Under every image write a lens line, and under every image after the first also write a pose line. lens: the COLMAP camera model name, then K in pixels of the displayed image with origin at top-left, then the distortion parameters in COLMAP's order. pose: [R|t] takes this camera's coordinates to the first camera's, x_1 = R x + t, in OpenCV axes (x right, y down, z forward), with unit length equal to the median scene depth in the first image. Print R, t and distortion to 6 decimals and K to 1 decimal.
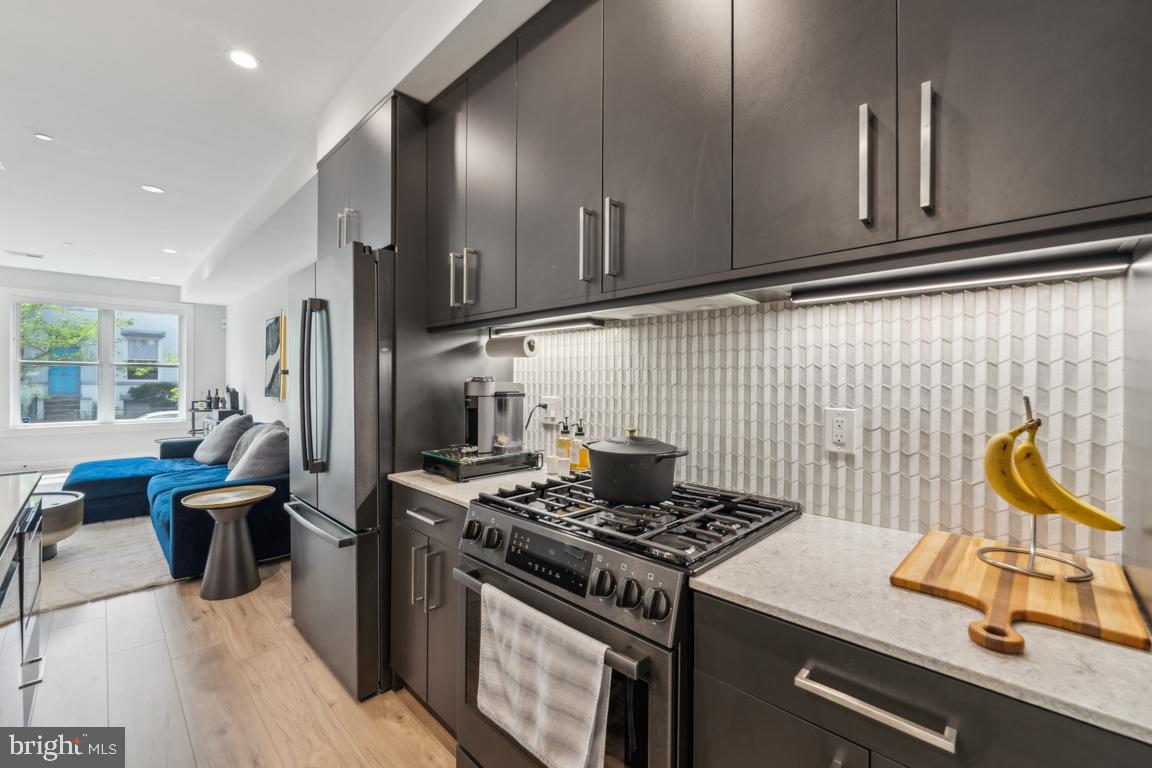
lens RADIAL K [[467.0, 0, 573.4], [0, 467.0, 381.7], [0, 0, 1]] dist [-0.001605, -0.000153]
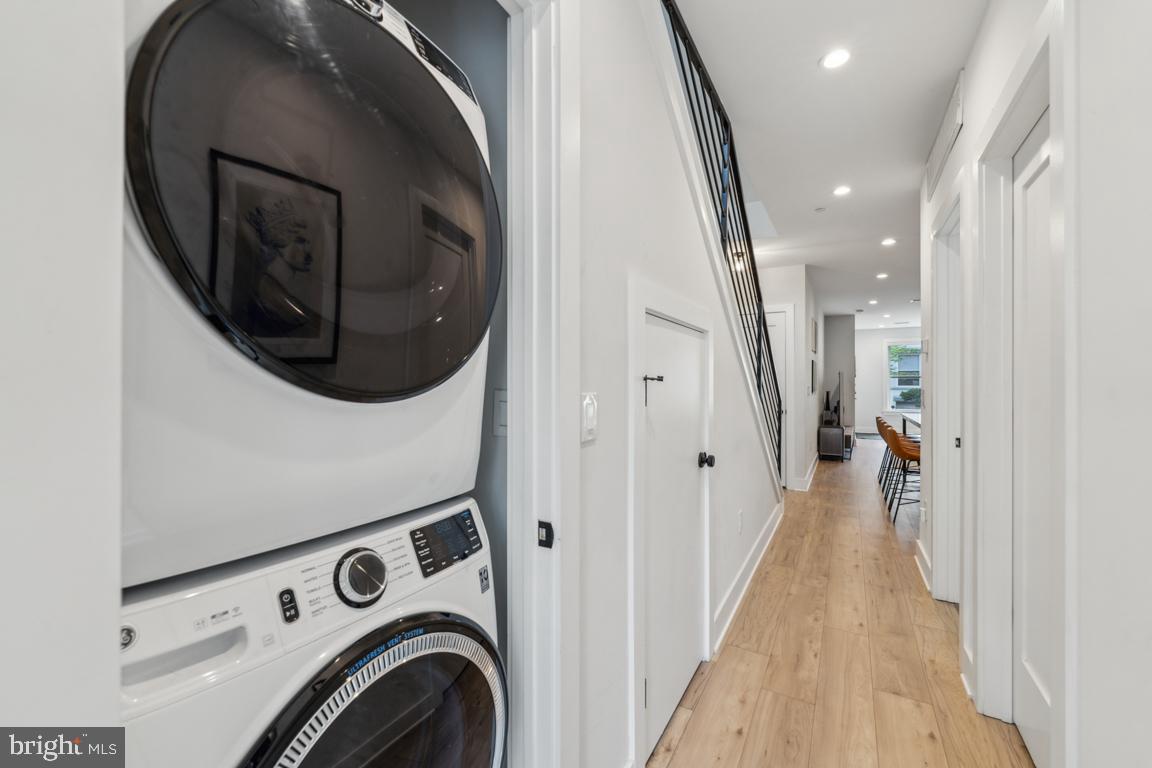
lens RADIAL K [[467.0, 0, 573.4], [0, 467.0, 381.7], [0, 0, 1]] dist [-0.001605, -0.000153]
pose [[0.243938, -0.007360, -0.969763, 1.056166], [-0.005433, 0.999945, -0.008956, 0.006387], [0.969776, 0.007454, 0.243885, -2.186978]]
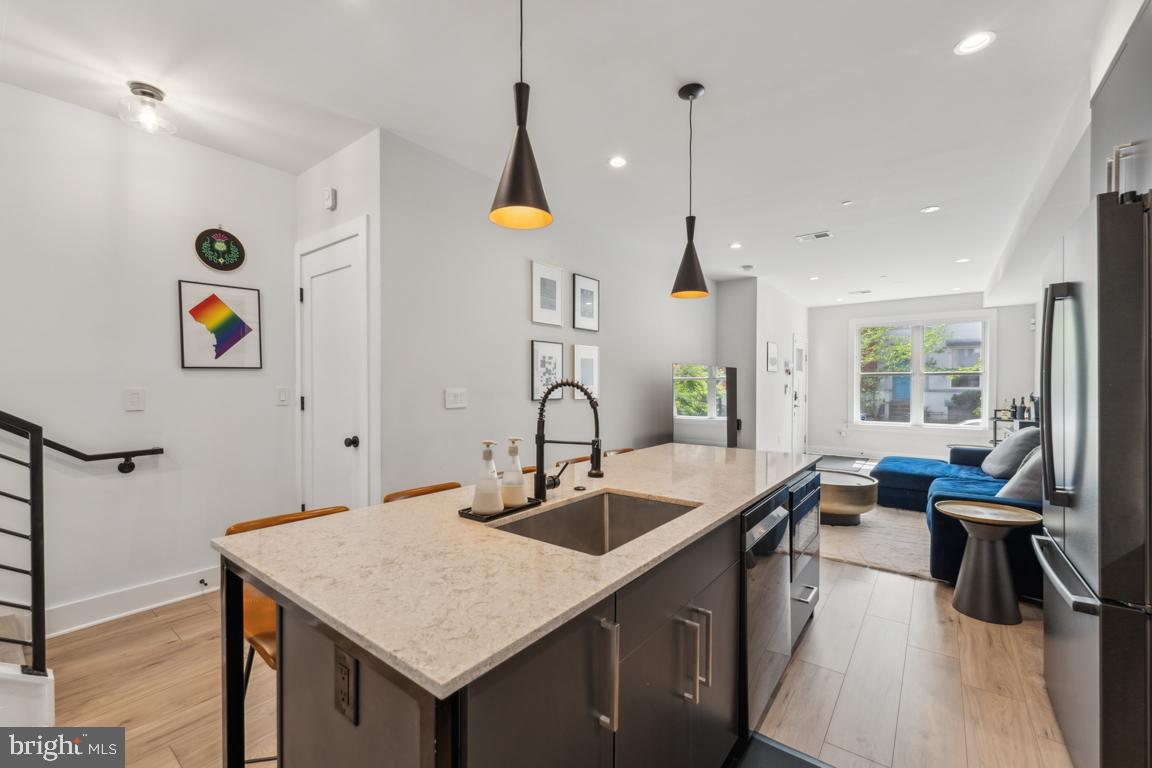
lens RADIAL K [[474.7, 0, 577.7], [0, 474.7, 390.2], [0, 0, 1]] dist [-0.000191, 0.000106]
pose [[0.128520, 0.004932, -0.991695, 0.132783], [-0.002916, 0.999985, 0.004595, -0.000201], [0.991703, 0.002301, 0.128533, 0.094164]]
